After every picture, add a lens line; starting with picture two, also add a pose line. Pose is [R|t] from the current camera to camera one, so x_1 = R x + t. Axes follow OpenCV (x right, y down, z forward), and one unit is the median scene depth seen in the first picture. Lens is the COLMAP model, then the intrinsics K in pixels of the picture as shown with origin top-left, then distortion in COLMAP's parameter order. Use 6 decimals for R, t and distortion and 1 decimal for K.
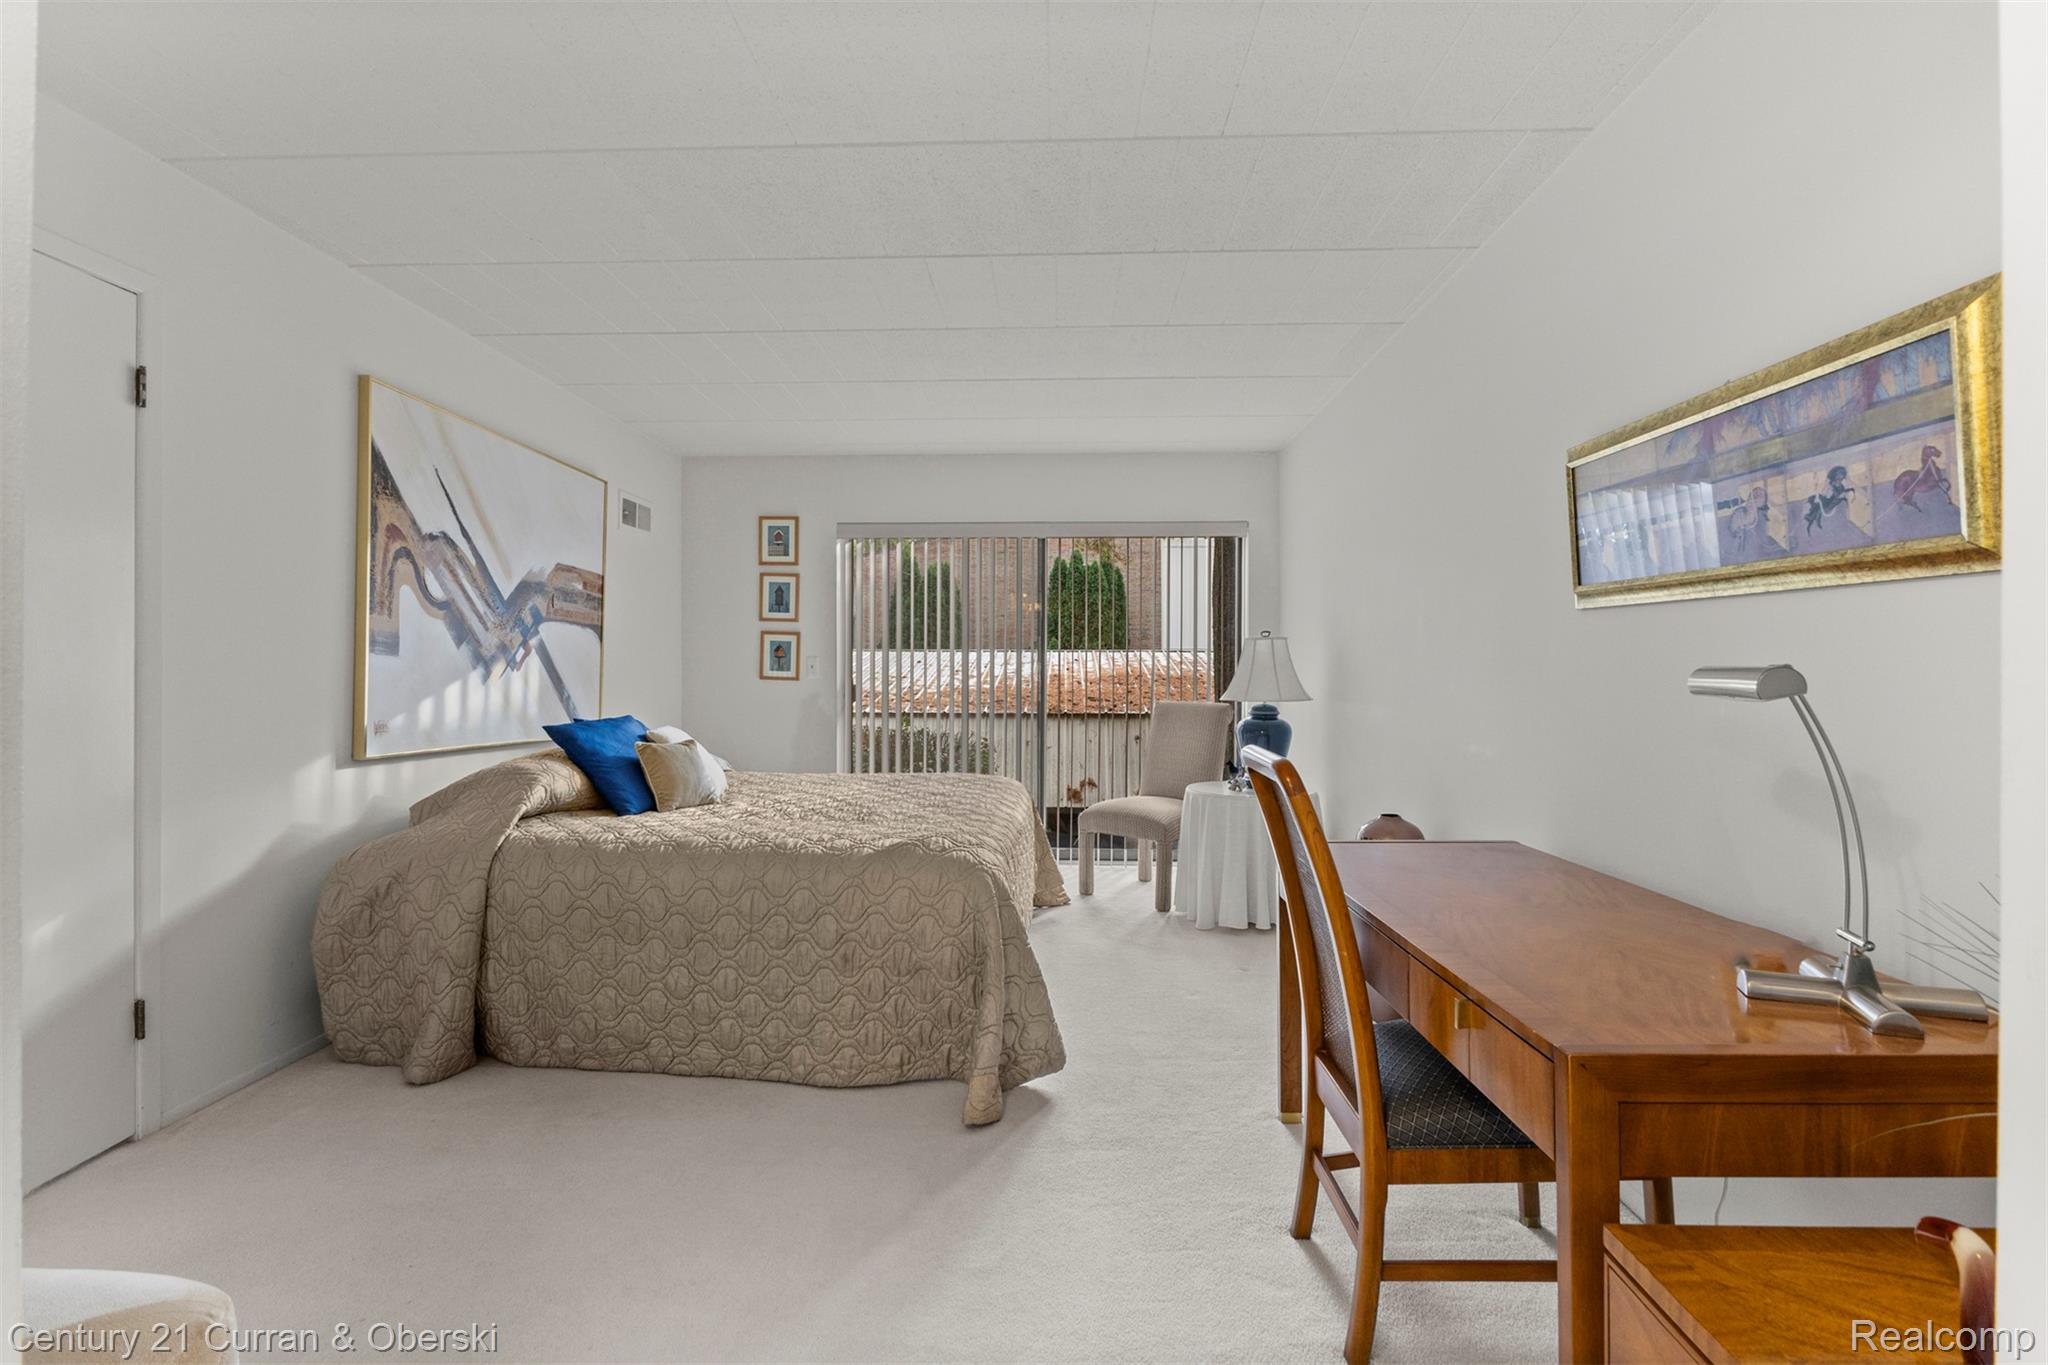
lens RADIAL K [[907.2, 0, 1012.5], [0, 907.2, 667.4], [0, 0, 1]] dist [-0.019752, -0.000218]
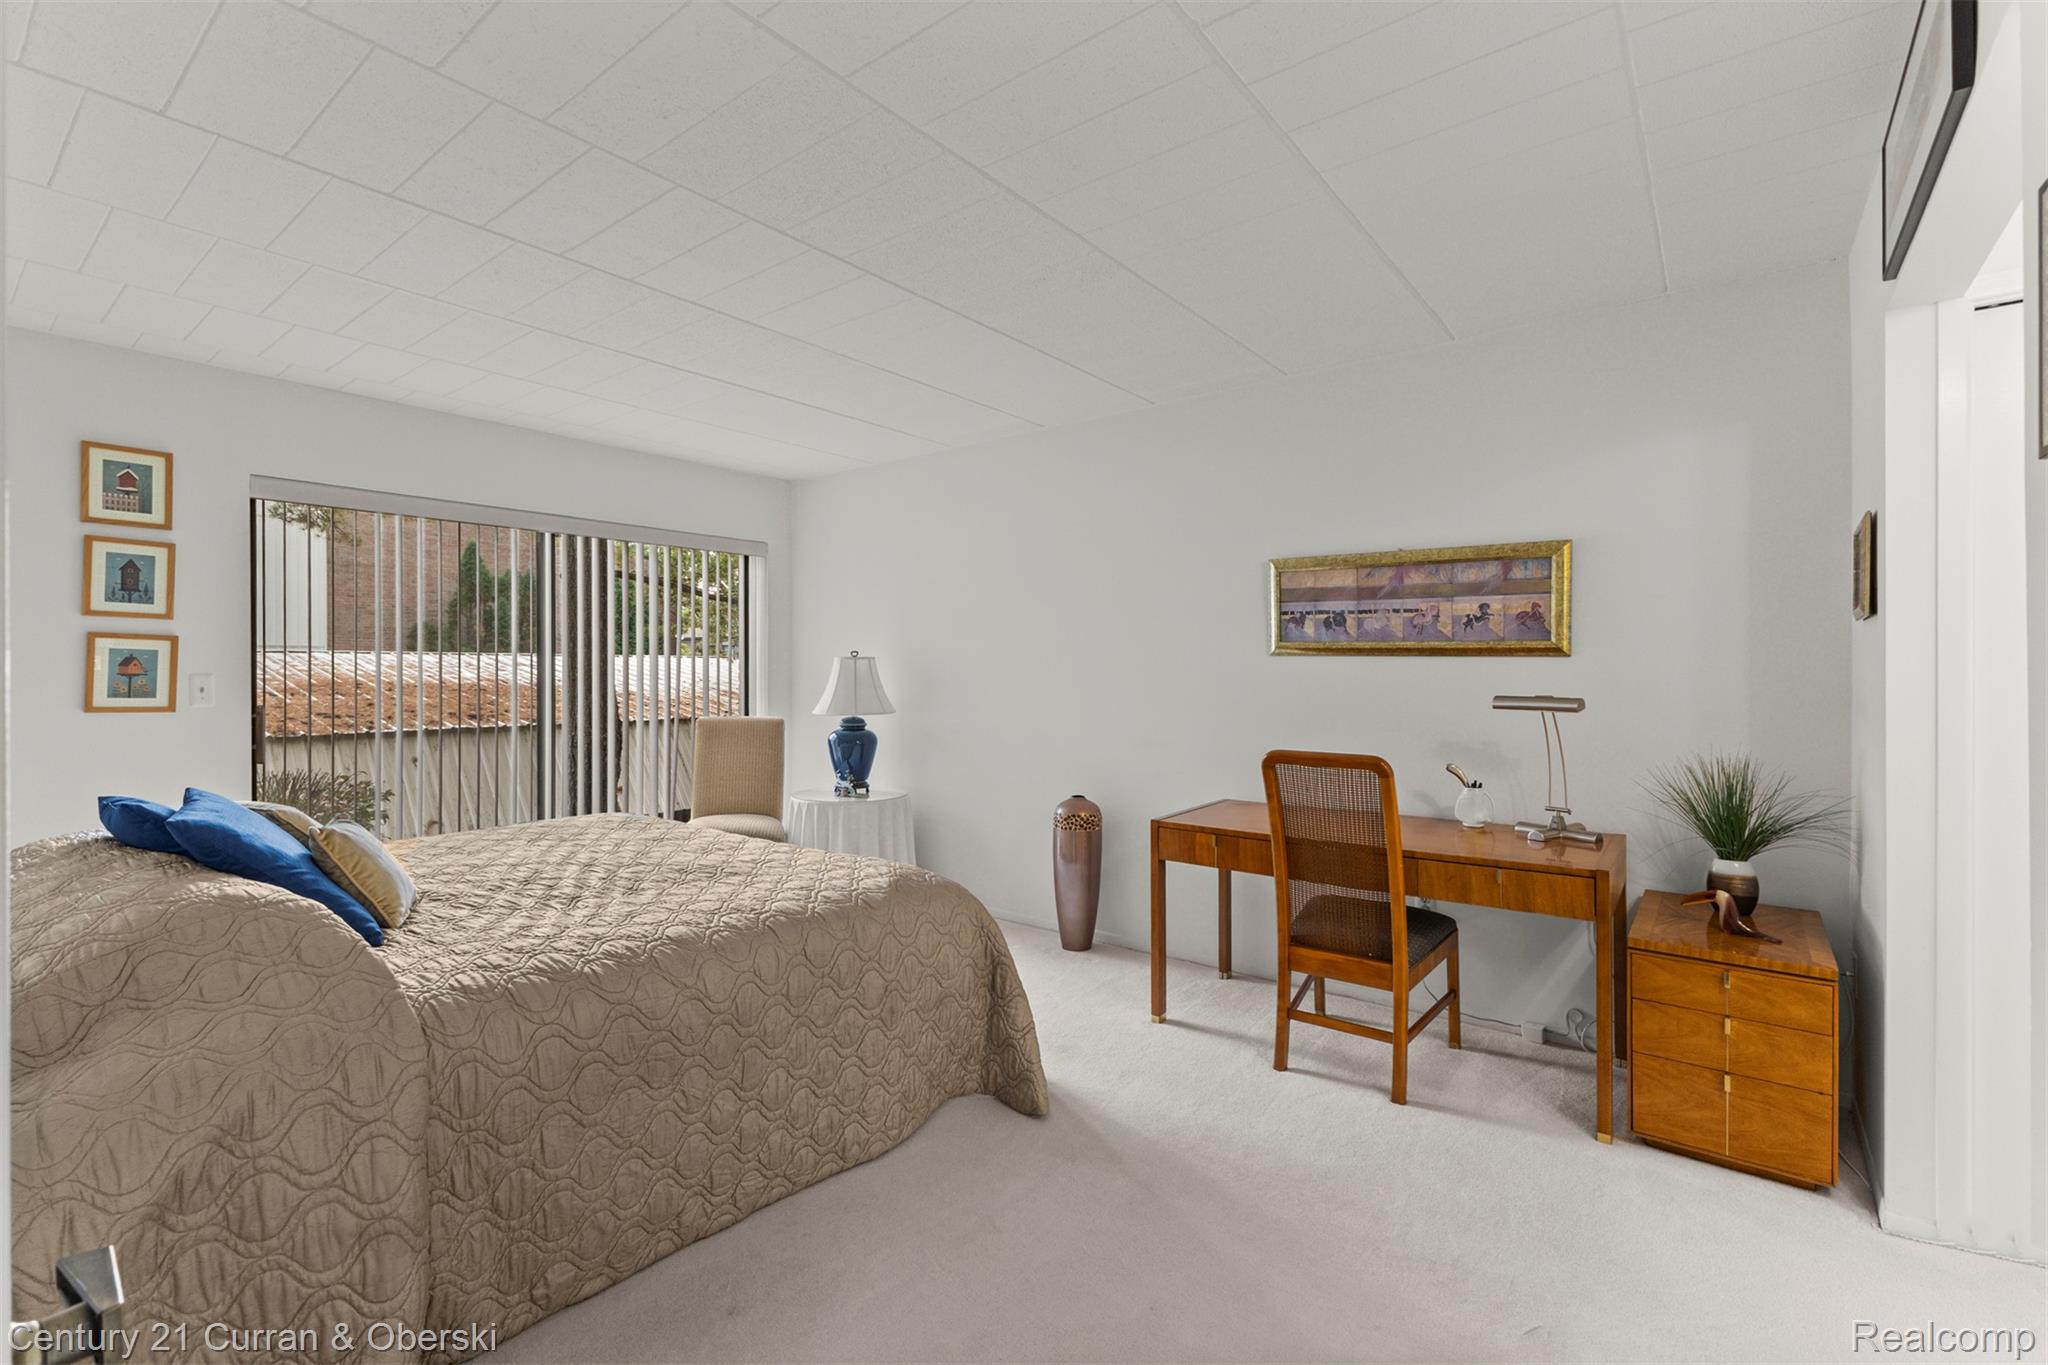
lens RADIAL K [[900.3, 0, 1007.1], [0, 900.3, 666.3], [0, 0, 1]] dist [0.006268, -0.001826]
pose [[0.597316, -0.002161, 0.802003, -0.844547], [0.000516, 0.999997, 0.002311, -0.040212], [-0.802006, -0.000966, 0.597315, 0.329627]]
